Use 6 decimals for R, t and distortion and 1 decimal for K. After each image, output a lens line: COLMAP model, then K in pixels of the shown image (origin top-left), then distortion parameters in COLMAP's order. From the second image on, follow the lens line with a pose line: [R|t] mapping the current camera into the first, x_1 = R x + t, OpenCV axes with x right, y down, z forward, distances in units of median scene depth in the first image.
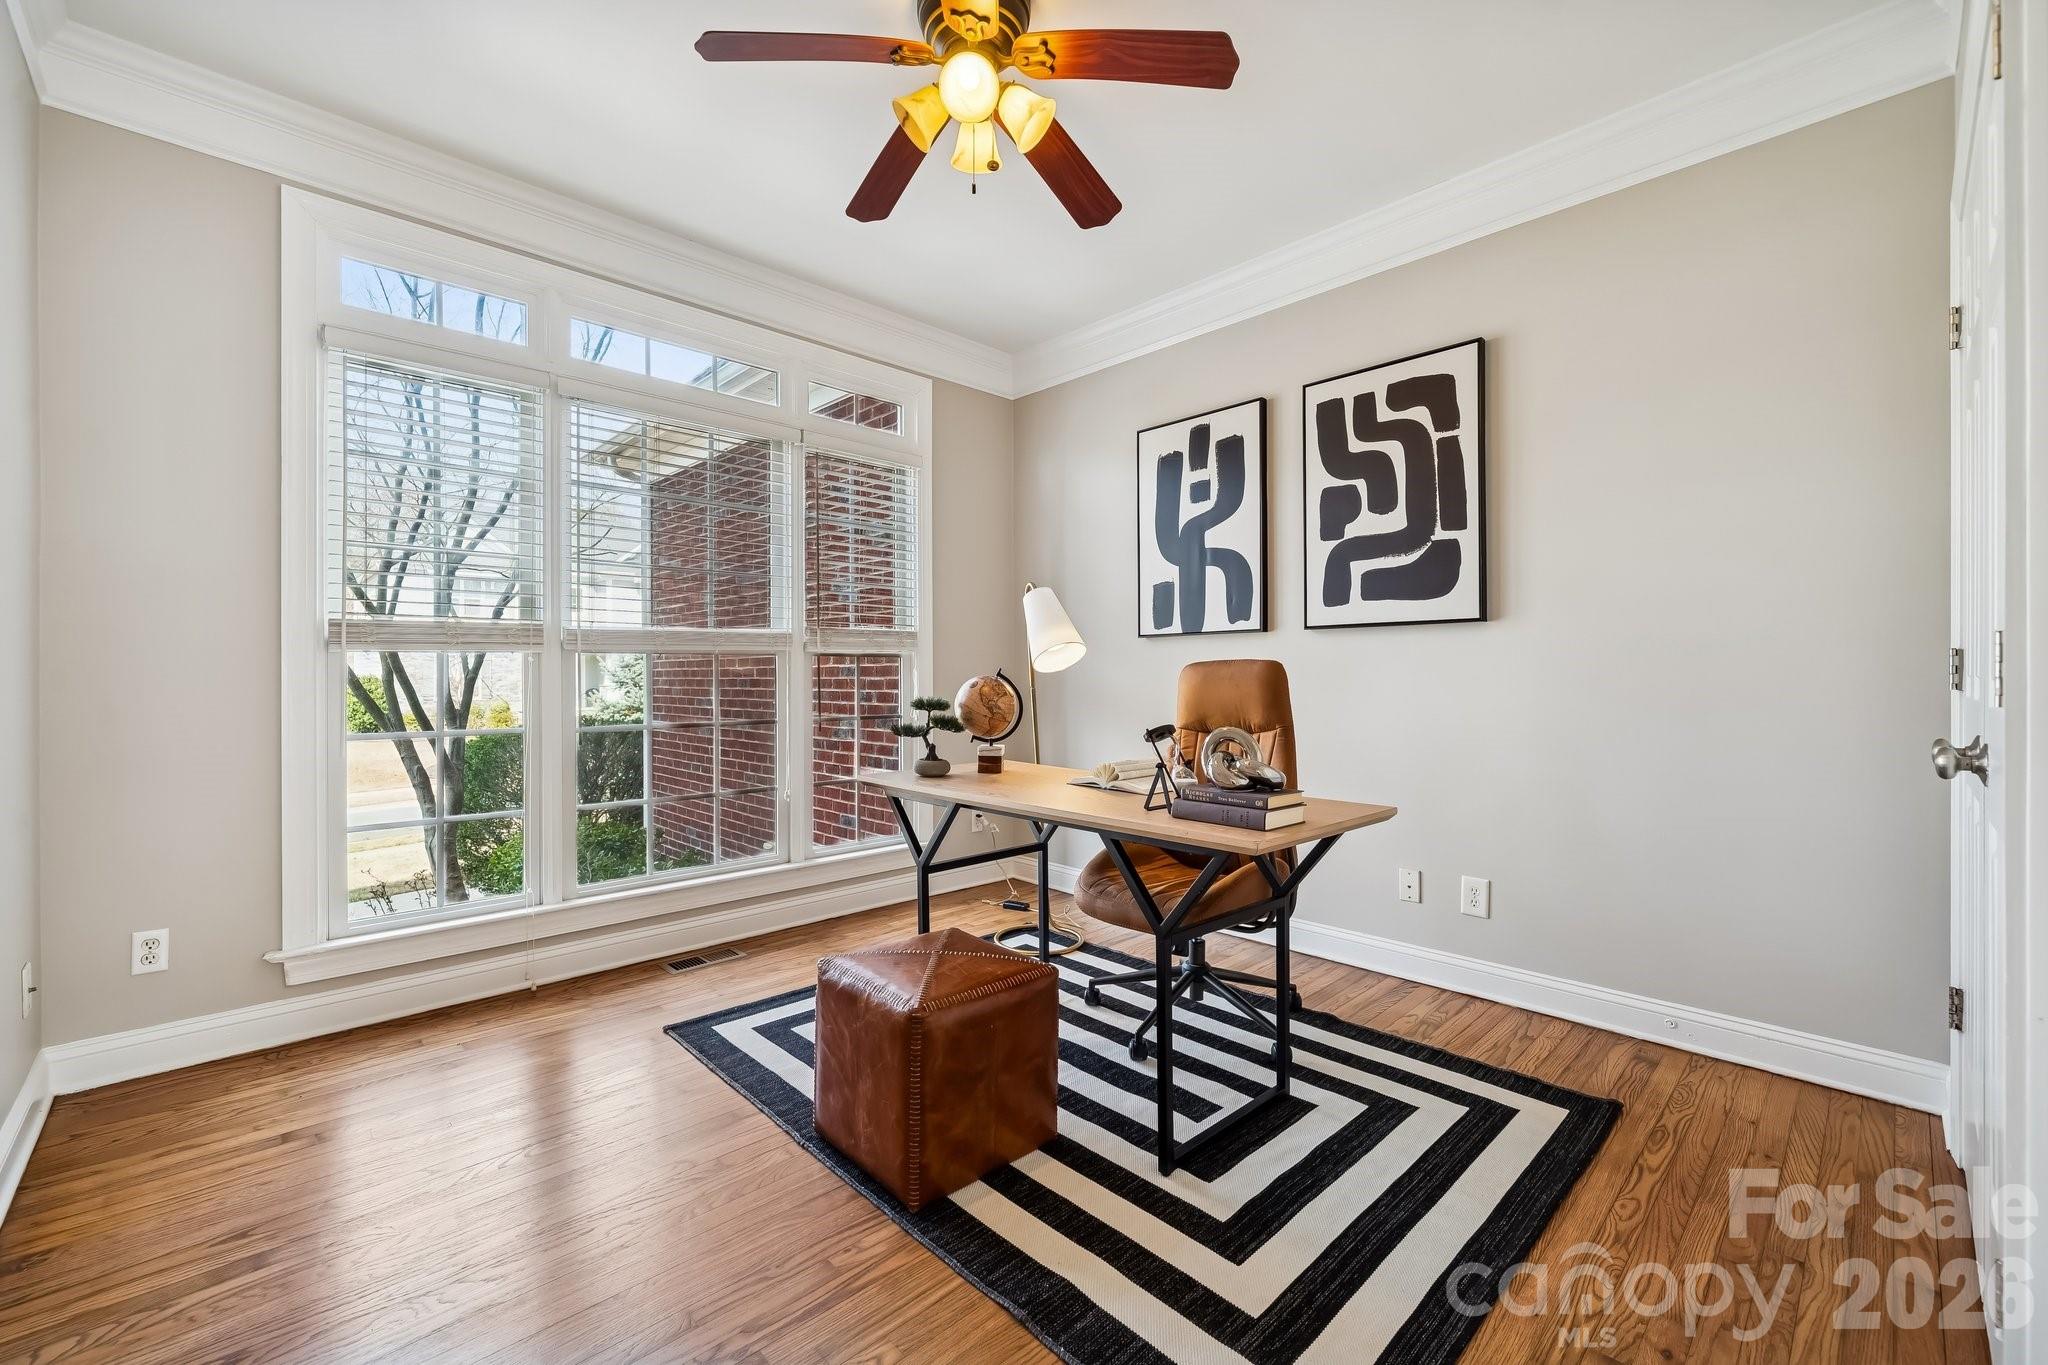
lens RADIAL K [[845.1, 0, 1024.4], [0, 845.1, 680.6], [0, 0, 1]] dist [0.003899, -0.000161]
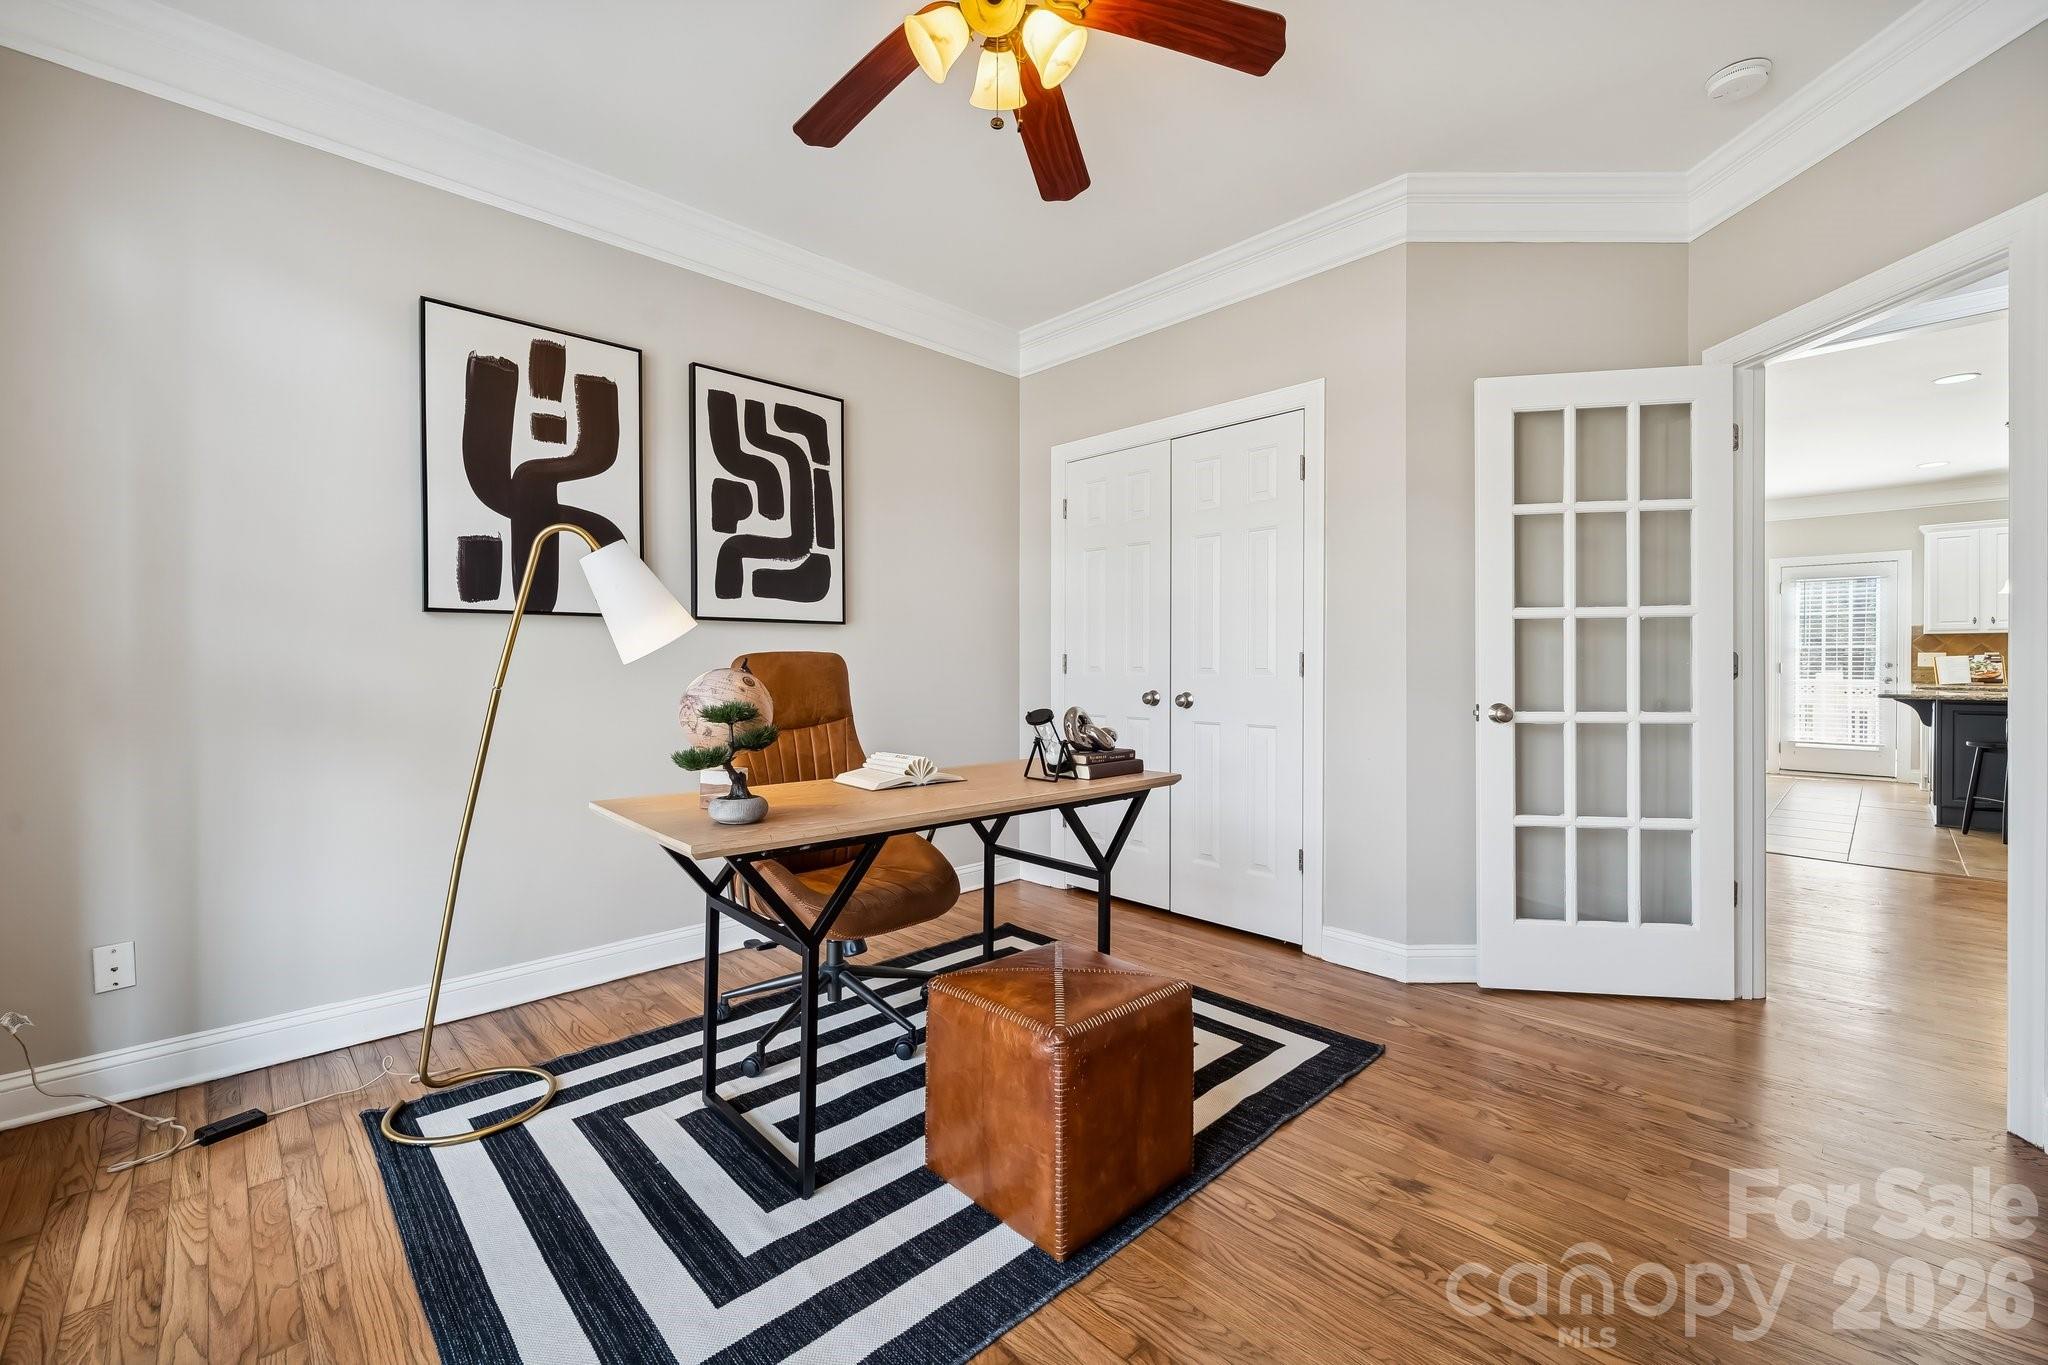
lens RADIAL K [[845.1, 0, 1024.3], [0, 845.1, 674.5], [0, 0, 1]] dist [0.003899, -0.000161]
pose [[-0.006995, -0.010300, 0.999922, -0.653450], [0.009079, 0.999905, 0.010363, -0.005369], [-0.999934, 0.009151, -0.006901, 0.667436]]
